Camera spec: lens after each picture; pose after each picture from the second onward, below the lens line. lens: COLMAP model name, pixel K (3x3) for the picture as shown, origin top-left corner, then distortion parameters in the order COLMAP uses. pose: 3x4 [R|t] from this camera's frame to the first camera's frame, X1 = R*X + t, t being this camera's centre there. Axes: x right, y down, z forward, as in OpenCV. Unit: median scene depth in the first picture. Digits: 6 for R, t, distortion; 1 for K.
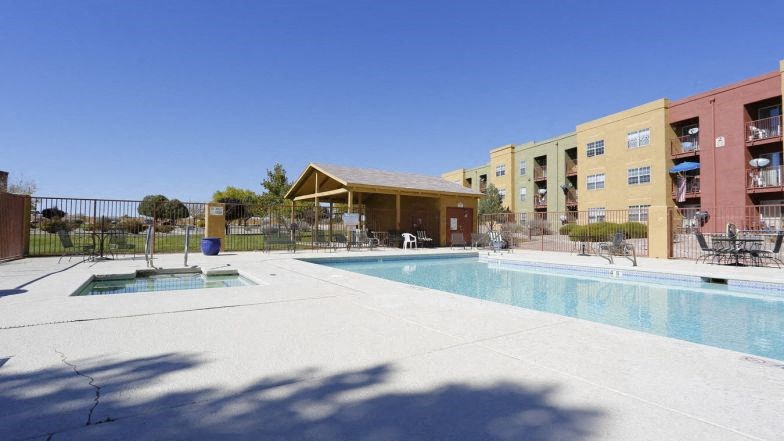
lens RADIAL K [[394.7, 0, 392.0], [0, 394.7, 220.5], [0, 0, 1]] dist [-0.069484, 0.044974]
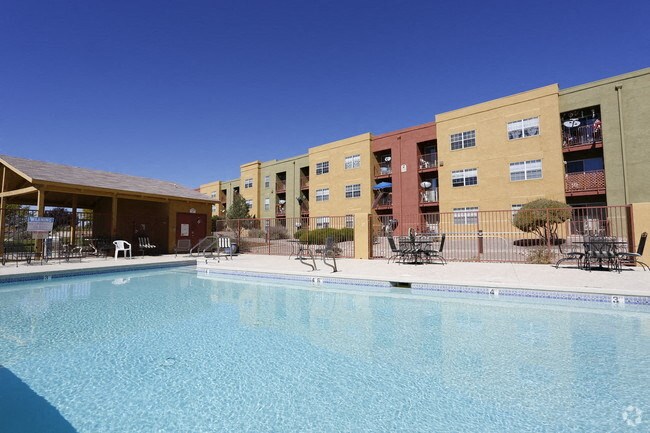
lens RADIAL K [[324.9, 0, 325.0], [0, 324.9, 216.5], [0, 0, 1]] dist [-0.000888, -0.000057]
pose [[0.892509, 0.013444, 0.450830, 0.091948], [0.001422, 0.999467, -0.032621, 0.002159], [-0.451028, 0.029755, 0.892014, 0.108289]]
